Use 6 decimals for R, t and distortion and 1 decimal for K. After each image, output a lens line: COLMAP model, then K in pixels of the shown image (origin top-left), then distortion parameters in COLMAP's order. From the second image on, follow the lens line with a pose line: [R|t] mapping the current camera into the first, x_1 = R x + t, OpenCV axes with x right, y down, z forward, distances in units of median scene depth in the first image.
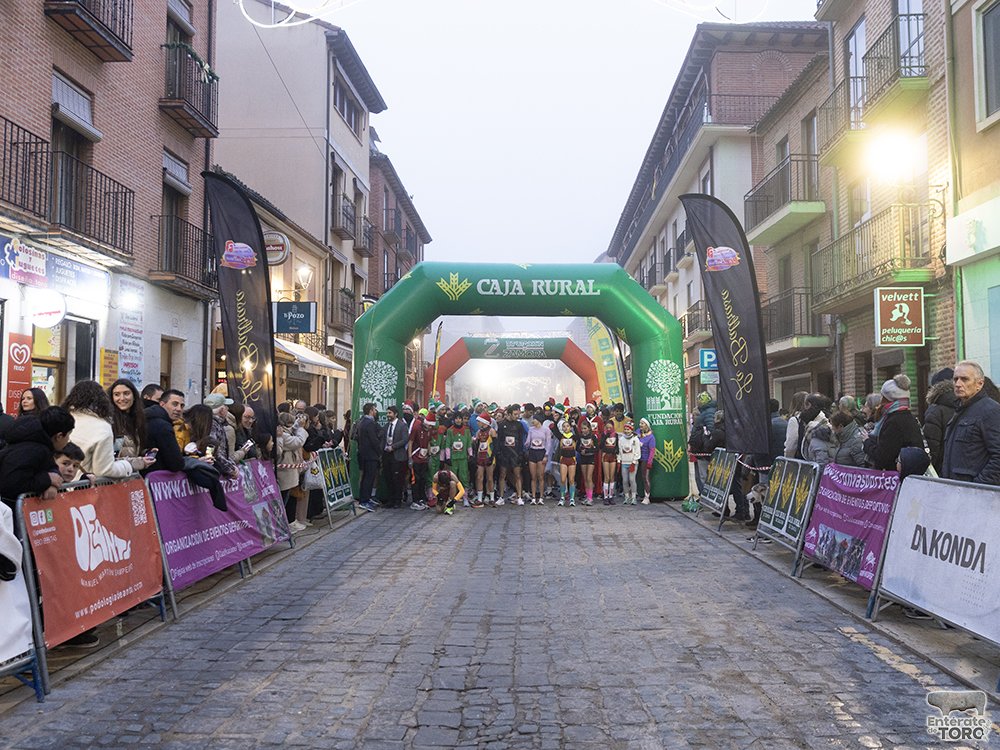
lens RADIAL K [[939.5, 0, 488.9], [0, 939.5, 365.1], [0, 0, 1]] dist [-0.002595, 0.000721]
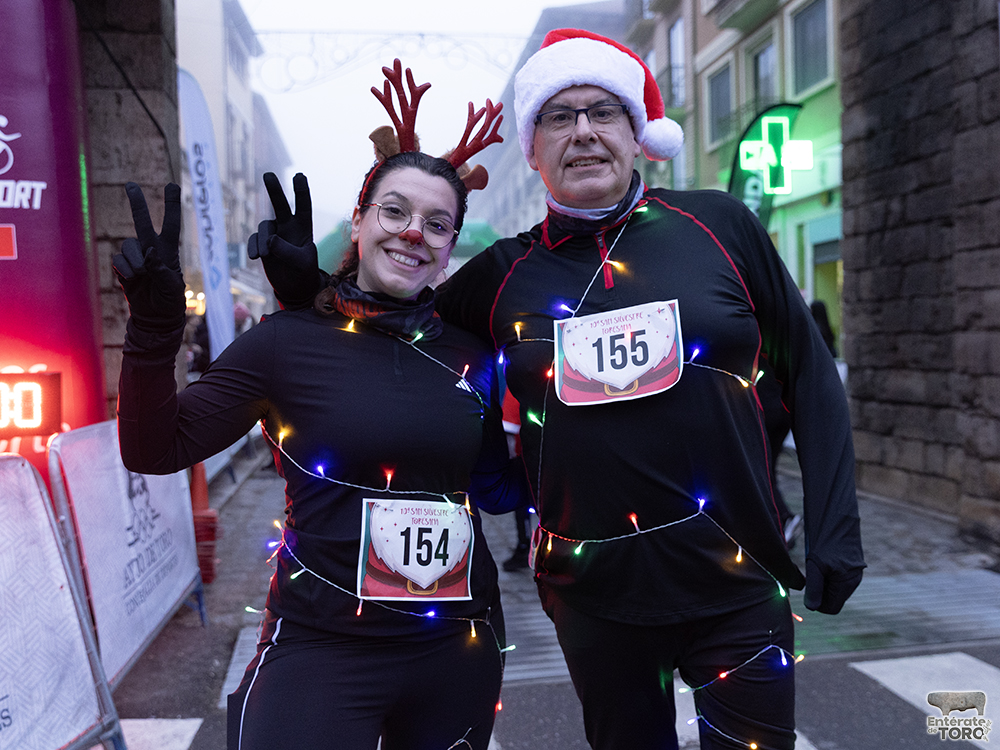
lens RADIAL K [[978.8, 0, 528.3], [0, 978.8, 362.4], [0, 0, 1]] dist [0.002026, -0.004004]
pose [[0.980001, -0.025965, 0.197291, -0.082164], [0.009070, 0.996248, 0.086063, -0.019834], [-0.198785, -0.082553, 0.976560, -0.401257]]
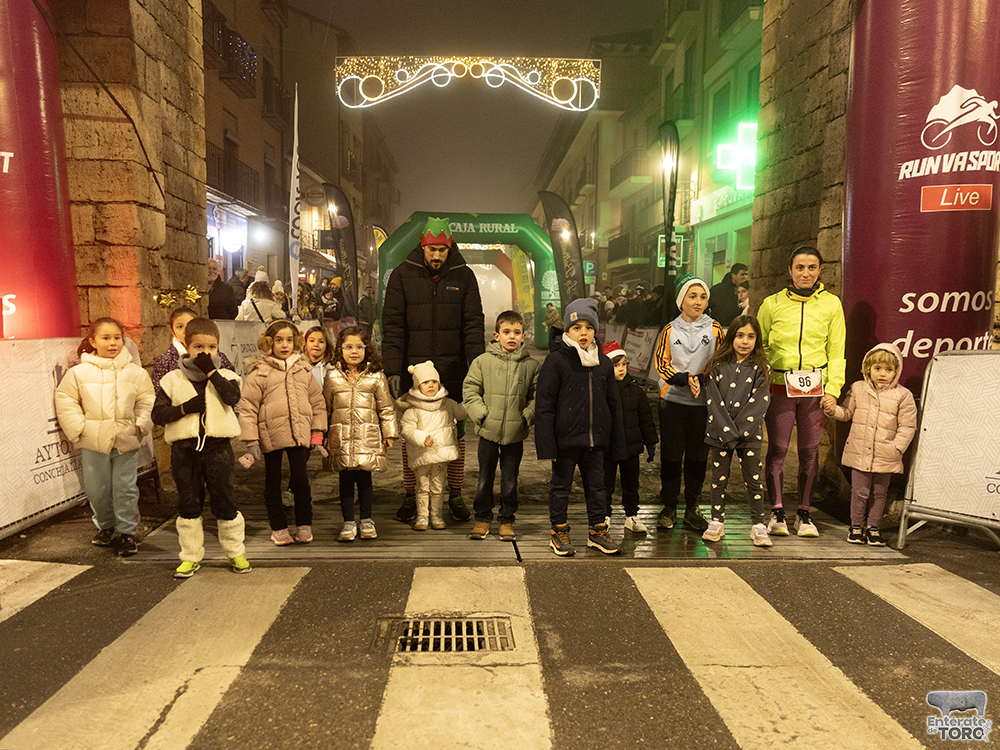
lens RADIAL K [[768.4, 0, 472.0], [0, 768.4, 391.9], [0, 0, 1]] dist [0.010688, 0.000839]
pose [[0.998883, 0.006556, 0.046800, -0.026512], [-0.014113, 0.986520, 0.163032, -0.012823], [-0.045100, -0.163510, 0.985510, -0.399632]]
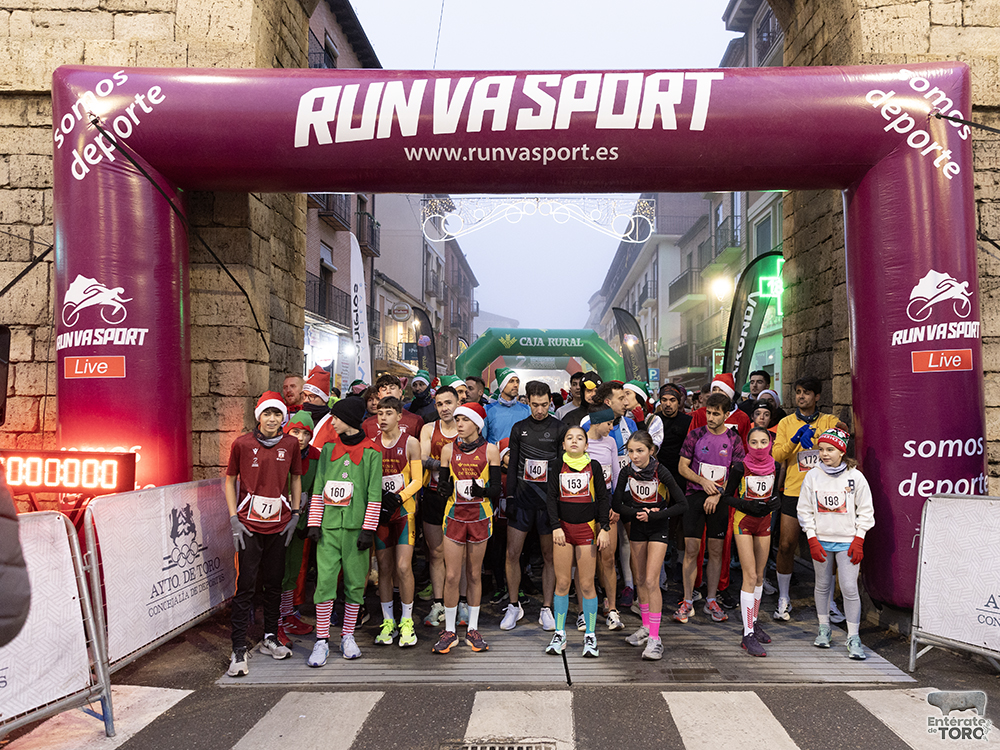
lens RADIAL K [[727.3, 0, 537.6], [0, 727.3, 387.3], [0, 0, 1]] dist [0.010413, 0.001425]
pose [[0.999384, 0.008843, 0.033965, -0.022071], [-0.009869, 0.999496, 0.030173, -0.029719], [-0.033681, -0.030490, 0.998967, -0.420004]]
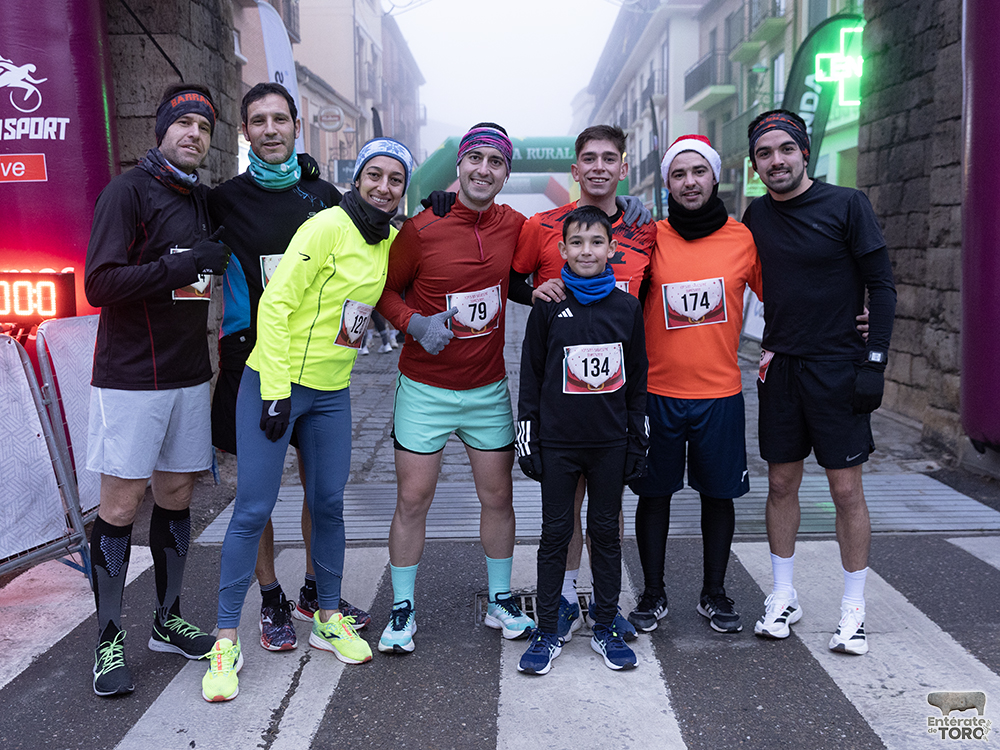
lens RADIAL K [[939.5, 0, 488.9], [0, 939.5, 365.1], [0, 0, 1]] dist [-0.002595, 0.000721]
pose [[0.999737, -0.013967, 0.018206, -0.038194], [0.010447, 0.983460, 0.180826, -0.020638], [-0.020430, -0.180588, 0.983347, -0.428135]]
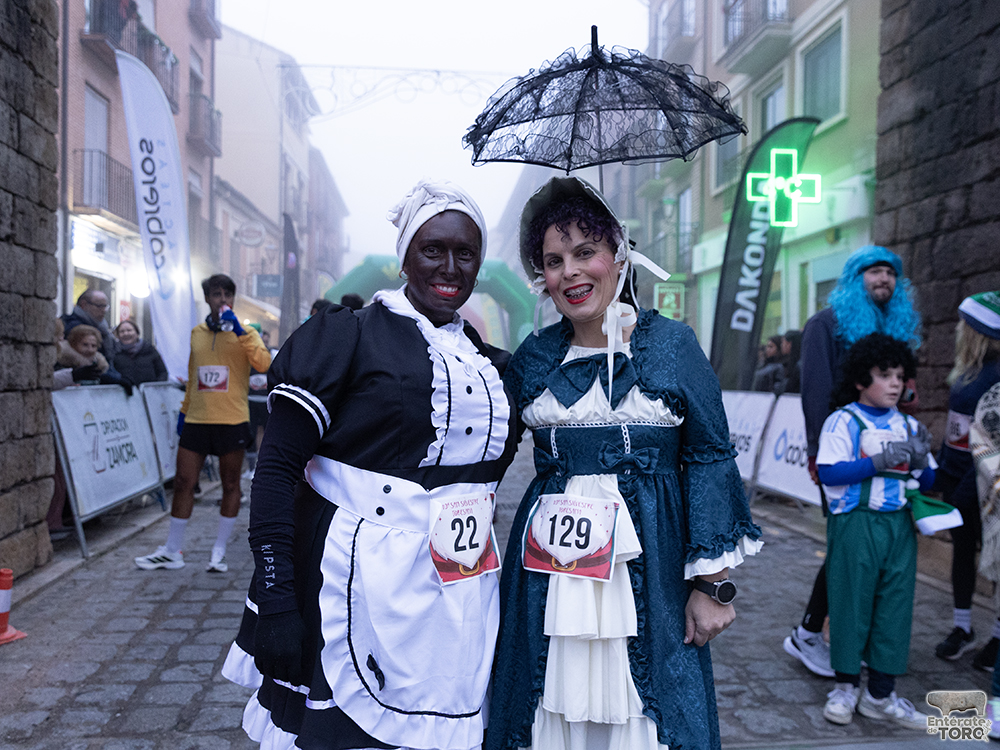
lens RADIAL K [[831.1, 0, 509.6], [0, 831.1, 380.1], [0, 0, 1]] dist [0.009178, 0.004572]
pose [[0.989203, 0.013224, 0.145956, -0.037068], [-0.023730, 0.997231, 0.070476, -0.007918], [-0.144620, -0.073179, 0.986778, -0.292350]]
